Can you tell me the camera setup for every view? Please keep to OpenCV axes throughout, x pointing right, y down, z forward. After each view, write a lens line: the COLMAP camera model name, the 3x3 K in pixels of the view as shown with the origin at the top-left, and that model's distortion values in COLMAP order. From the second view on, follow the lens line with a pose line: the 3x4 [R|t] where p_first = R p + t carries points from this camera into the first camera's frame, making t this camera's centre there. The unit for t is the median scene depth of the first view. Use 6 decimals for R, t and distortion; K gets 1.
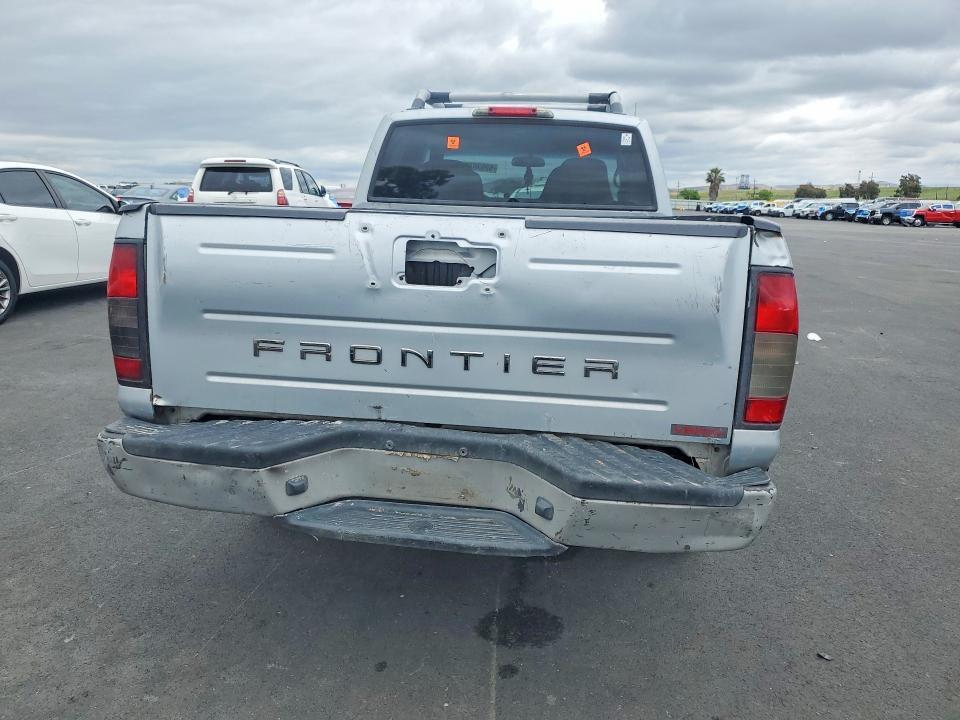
lens RADIAL K [[744.3, 0, 480.0], [0, 744.3, 360.2], [0, 0, 1]] dist [0.003909, 0.005453]
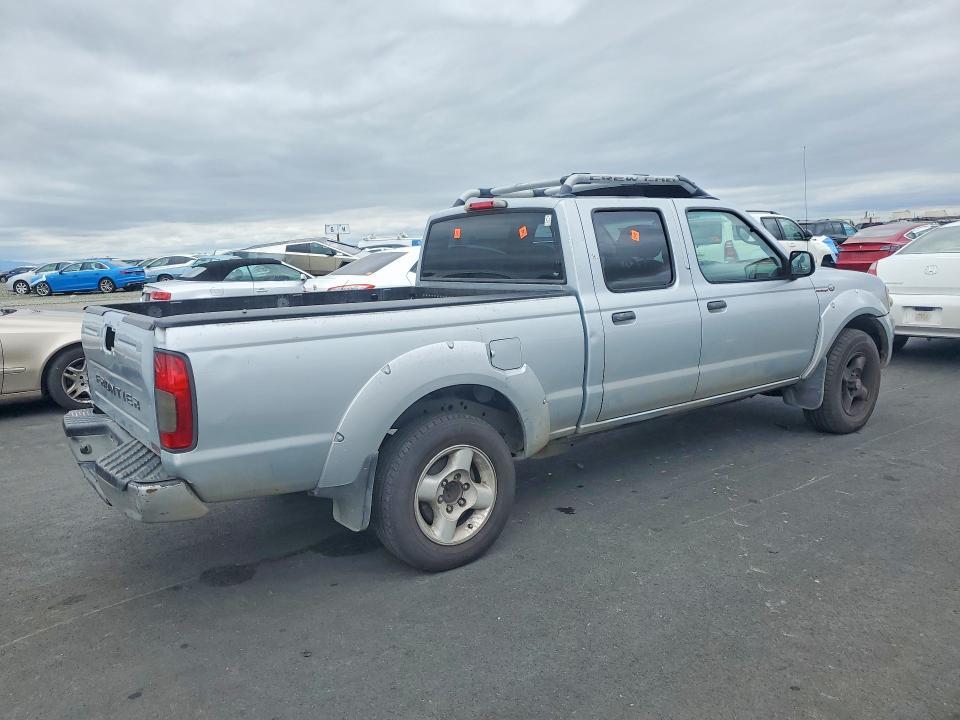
lens RADIAL K [[744.3, 0, 480.0], [0, 744.3, 360.2], [0, 0, 1]] dist [0.003909, 0.005453]
pose [[0.689479, 0.049332, -0.722624, 0.936300], [-0.088025, 0.995990, -0.015994, -0.063553], [0.718937, 0.074637, 0.691056, 0.179744]]
